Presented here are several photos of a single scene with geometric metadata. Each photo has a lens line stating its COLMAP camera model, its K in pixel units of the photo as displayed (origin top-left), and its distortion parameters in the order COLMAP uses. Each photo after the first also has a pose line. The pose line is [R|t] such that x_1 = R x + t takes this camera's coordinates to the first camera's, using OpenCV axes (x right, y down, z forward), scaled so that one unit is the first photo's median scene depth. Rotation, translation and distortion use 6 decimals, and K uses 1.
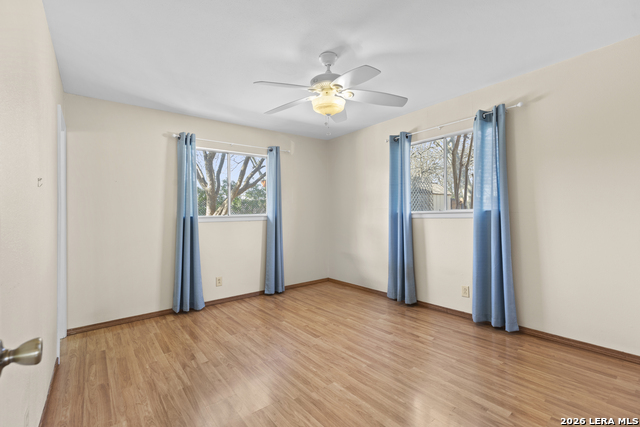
lens RADIAL K [[288.0, 0, 319.7], [0, 288.0, 211.9], [0, 0, 1]] dist [0.007935, -0.000778]
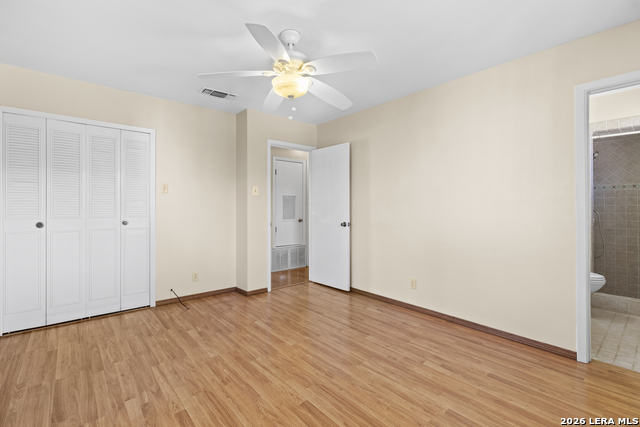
lens RADIAL K [[288.0, 0, 321.1], [0, 288.0, 209.7], [0, 0, 1]] dist [0.007935, -0.000778]
pose [[-0.998854, 0.018633, -0.044075, -0.028884], [0.018473, 0.999821, 0.004036, 0.010568], [0.044142, 0.003218, -0.999020, 1.977617]]
